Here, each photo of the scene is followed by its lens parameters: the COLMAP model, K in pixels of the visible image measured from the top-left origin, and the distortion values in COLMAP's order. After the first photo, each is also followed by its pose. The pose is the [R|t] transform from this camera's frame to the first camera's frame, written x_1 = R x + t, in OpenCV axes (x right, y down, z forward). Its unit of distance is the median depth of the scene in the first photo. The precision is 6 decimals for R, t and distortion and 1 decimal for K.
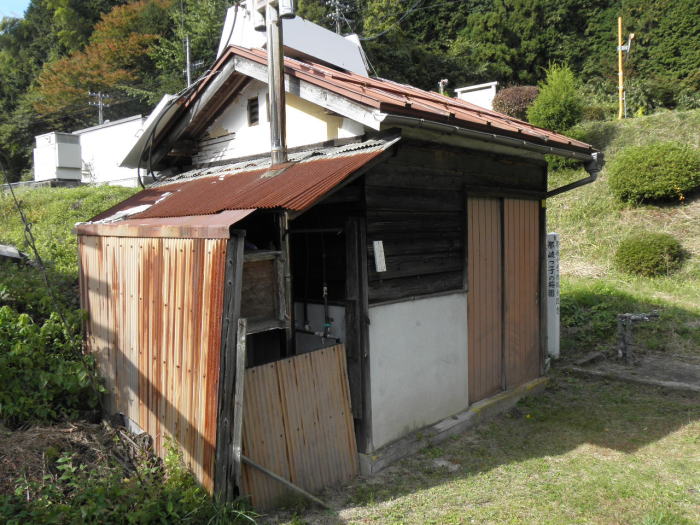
lens RADIAL K [[605.6, 0, 350.0], [0, 605.6, 262.5], [0, 0, 1]] dist [-0.084616, 0.013350]
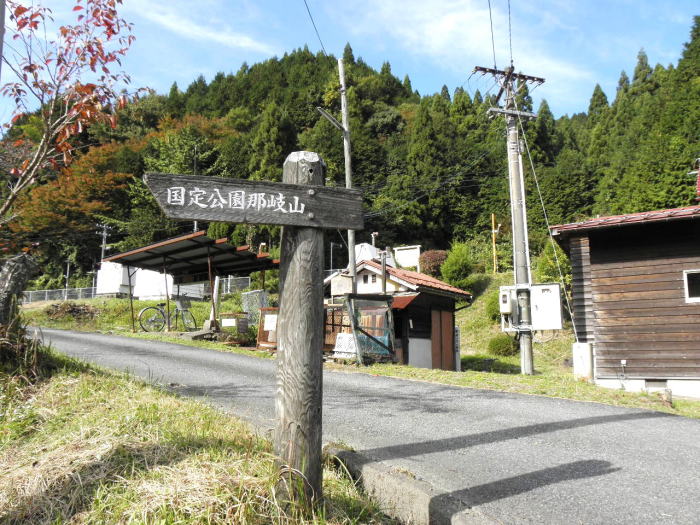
lens RADIAL K [[605.6, 0, 350.0], [0, 605.6, 262.5], [0, 0, 1]] dist [-0.084616, 0.013350]
pose [[0.987219, 0.049186, 0.151592, -0.068206], [-0.016746, 0.977934, -0.208244, 0.030219], [-0.158490, 0.203044, 0.966258, -0.193527]]
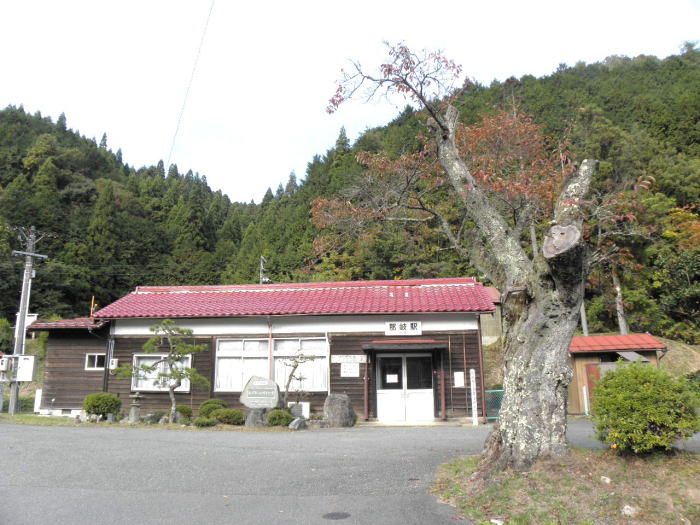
lens RADIAL K [[555.1, 0, 350.0], [0, 555.1, 262.5], [0, 0, 1]] dist [-0.068049, 0.007230]
pose [[0.801372, 0.172389, 0.572786, 0.002557], [0.014316, 0.951770, -0.306479, 0.046940], [-0.597994, 0.253803, 0.760254, -0.435037]]
